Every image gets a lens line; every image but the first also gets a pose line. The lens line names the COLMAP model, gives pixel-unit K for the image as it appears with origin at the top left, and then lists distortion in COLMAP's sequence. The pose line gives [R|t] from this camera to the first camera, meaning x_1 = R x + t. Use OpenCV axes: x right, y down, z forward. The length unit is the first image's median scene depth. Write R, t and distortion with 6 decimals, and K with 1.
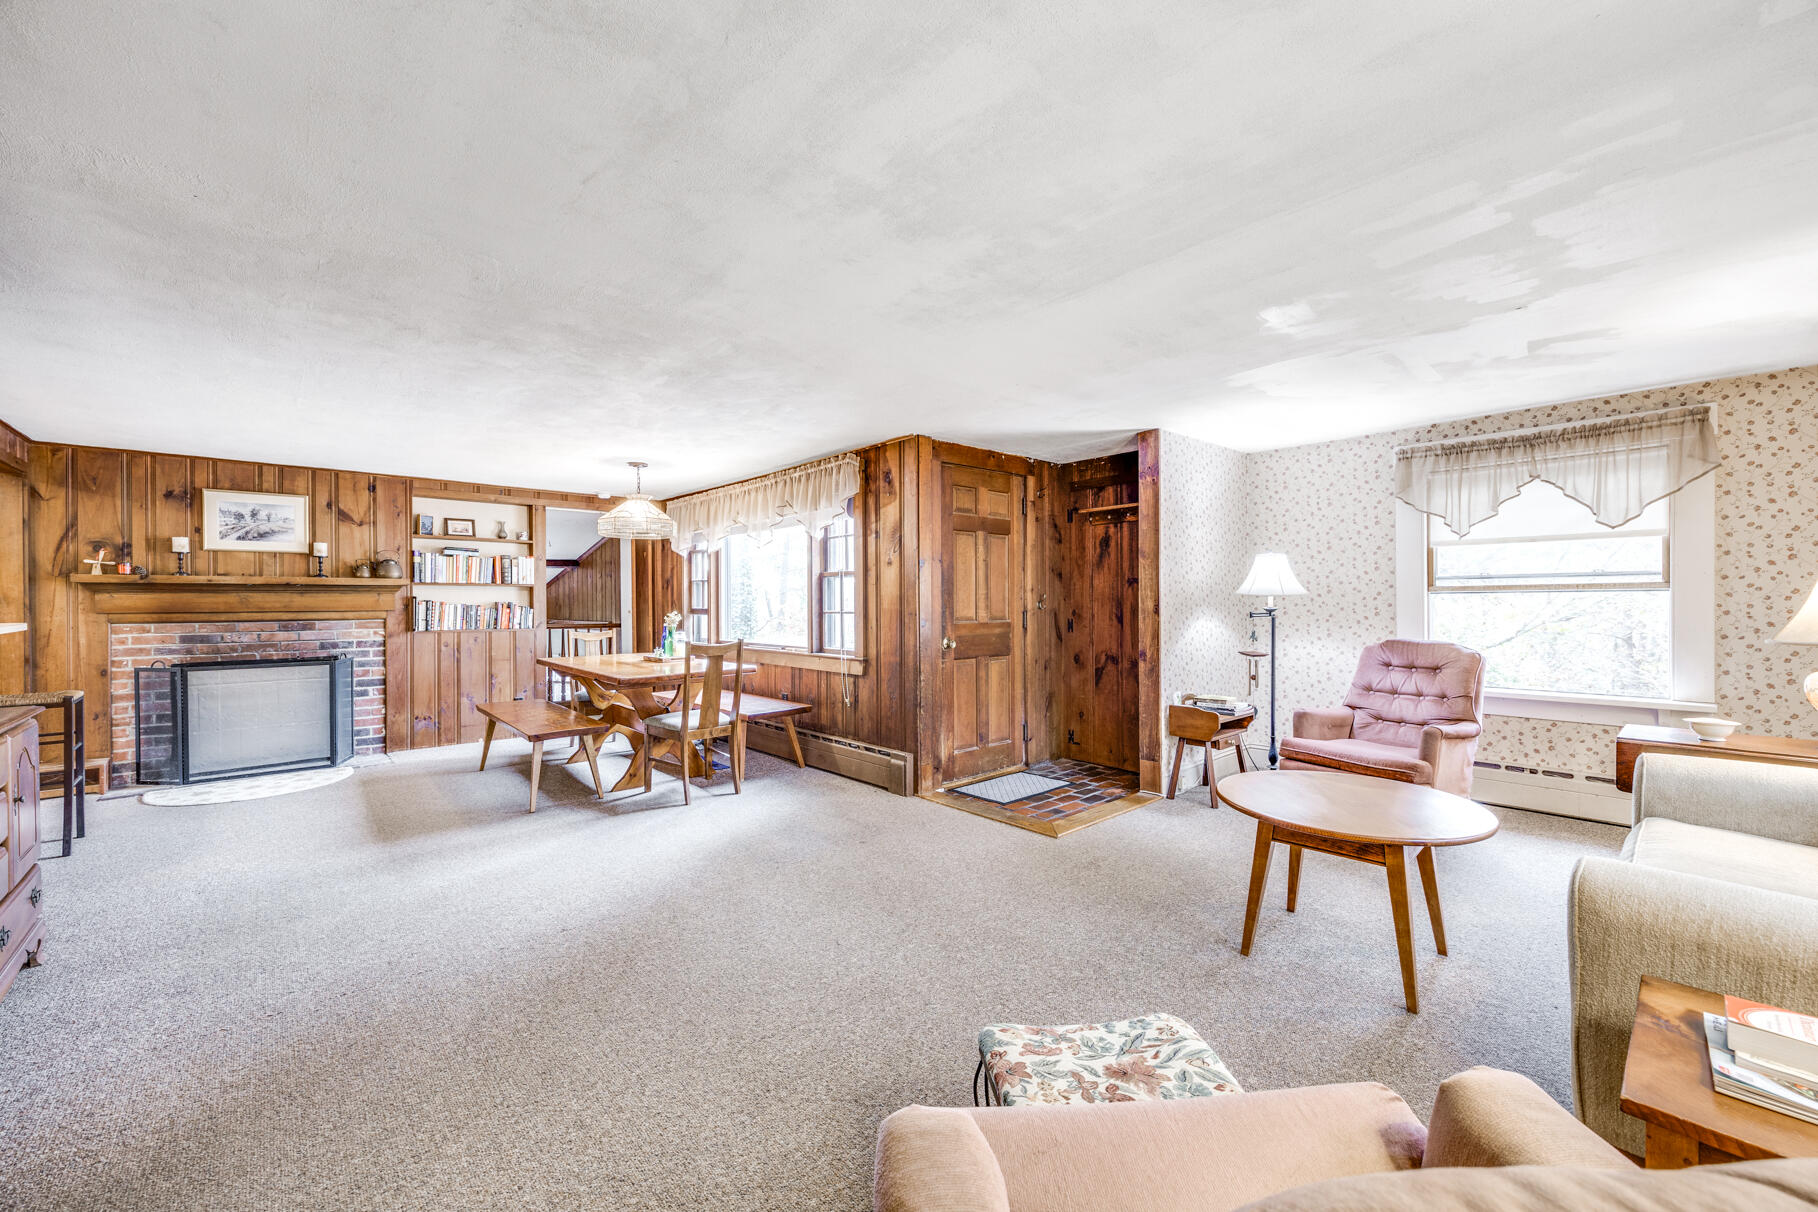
lens RADIAL K [[727.9, 0, 913.1], [0, 727.9, 606.5], [0, 0, 1]] dist [0.006231, -0.000597]
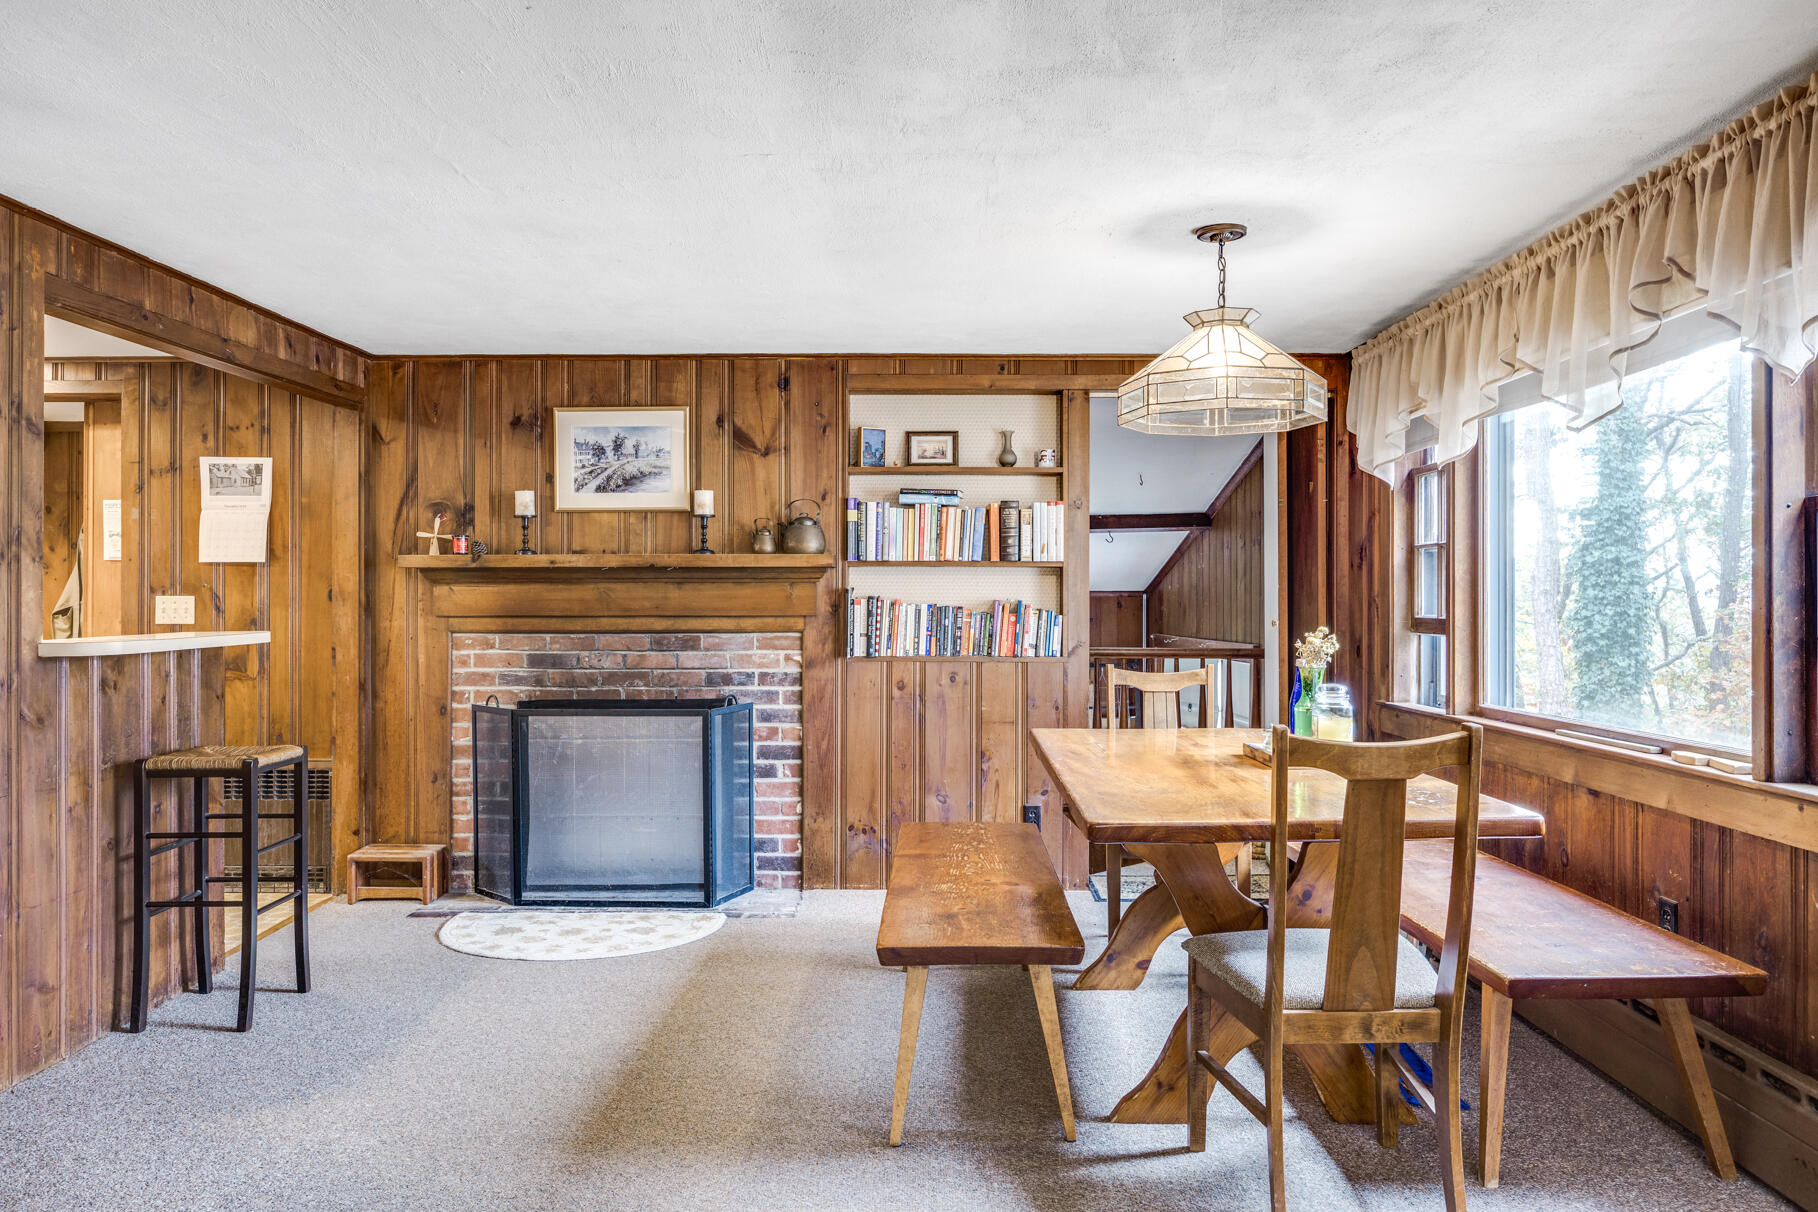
lens RADIAL K [[1305.1, 0, 897.5], [0, 1305.1, 604.0], [0, 0, 1]] dist [-0.001371, -0.004119]
pose [[0.730880, 0.004364, -0.682492, -0.040942], [-0.006941, 0.999975, -0.001039, -0.002602], [0.682471, 0.005496, 0.730892, 0.397921]]
